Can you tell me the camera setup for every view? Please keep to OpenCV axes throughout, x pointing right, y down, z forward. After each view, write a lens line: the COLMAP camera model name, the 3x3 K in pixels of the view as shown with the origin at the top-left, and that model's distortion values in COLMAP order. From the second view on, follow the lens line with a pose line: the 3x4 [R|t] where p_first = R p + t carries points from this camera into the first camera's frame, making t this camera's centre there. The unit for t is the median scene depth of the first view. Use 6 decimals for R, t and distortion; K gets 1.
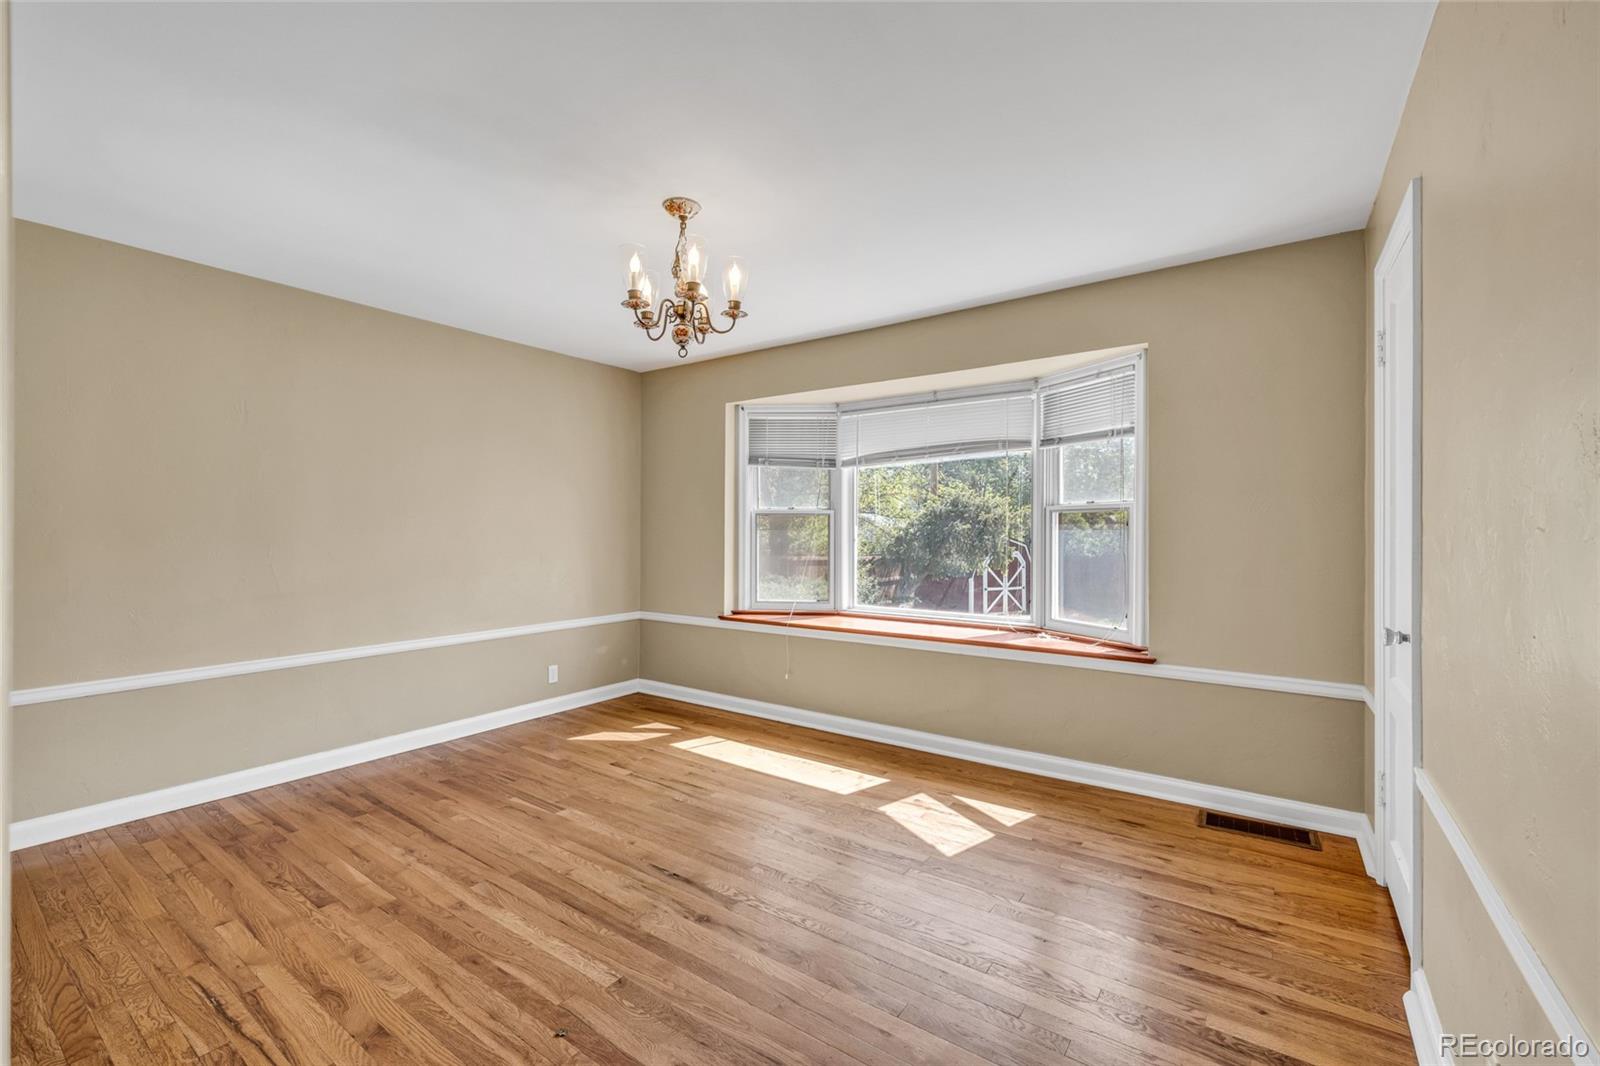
lens RADIAL K [[677.6, 0, 800.0], [0, 677.6, 533.0], [0, 0, 1]] dist [0.001942, 0.000349]
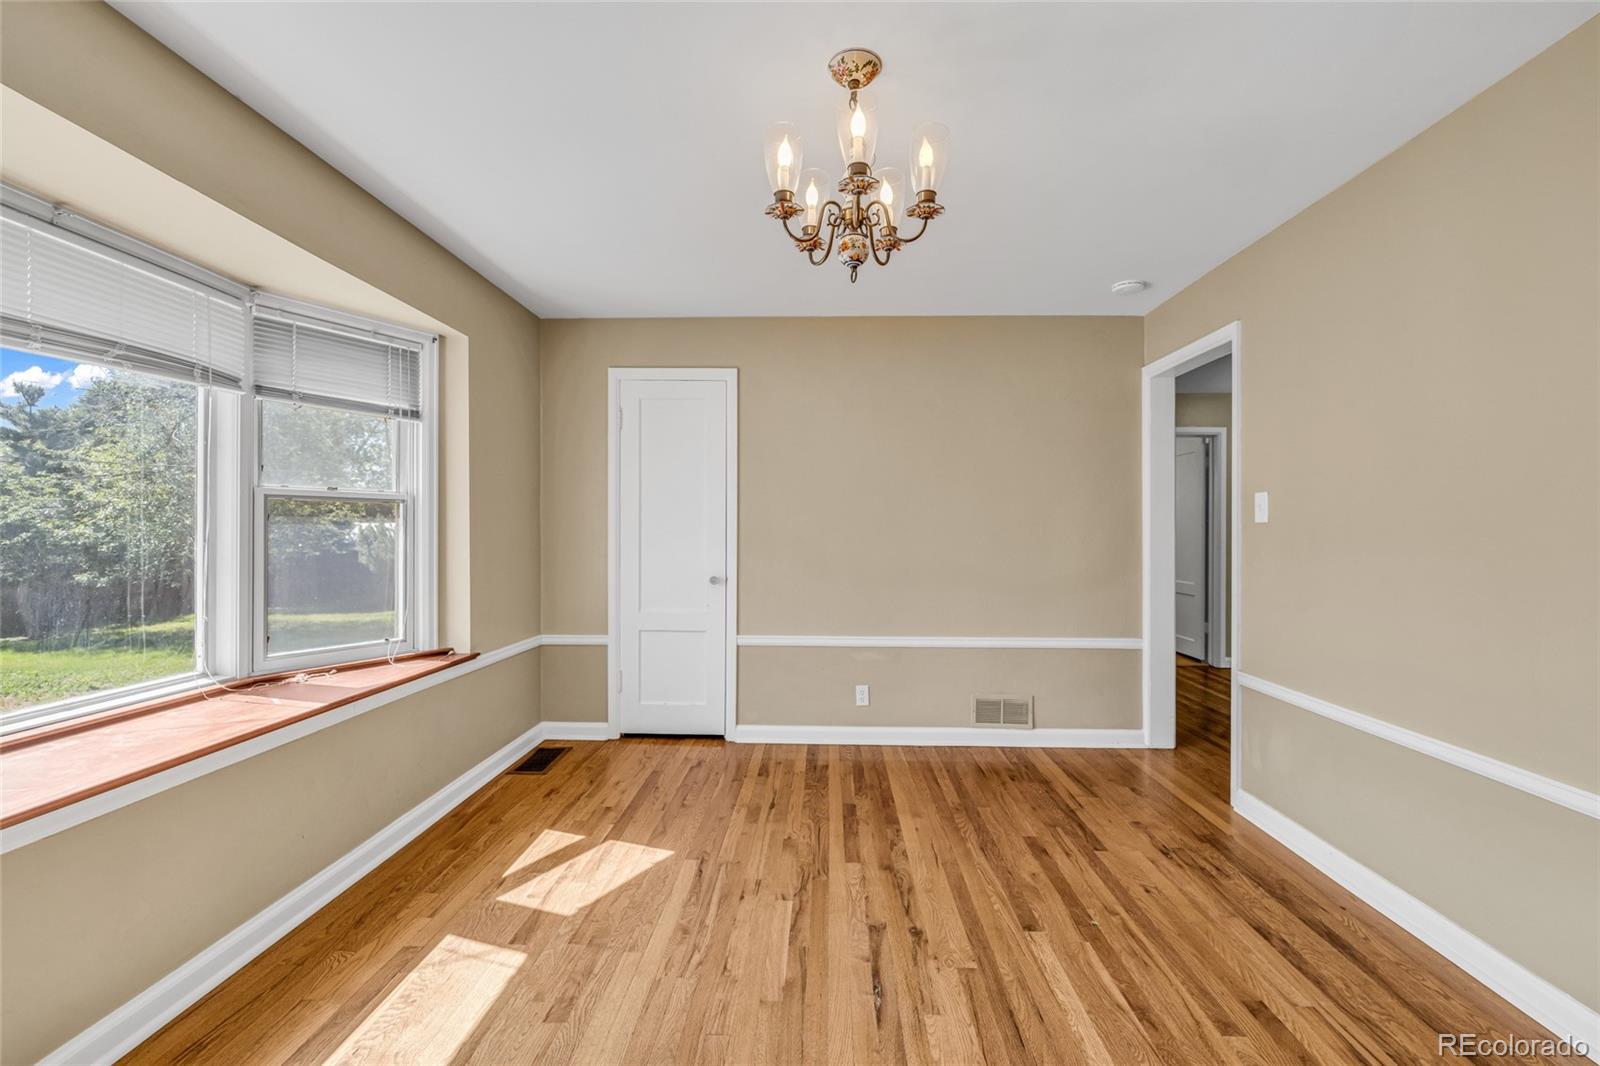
lens RADIAL K [[677.6, 0, 800.0], [0, 677.6, 533.0], [0, 0, 1]] dist [0.001942, 0.000349]
pose [[-0.548492, -0.006045, 0.836134, -0.677178], [-0.002995, 0.999982, 0.005265, -0.000544], [-0.836151, 0.000384, -0.548500, 1.320586]]
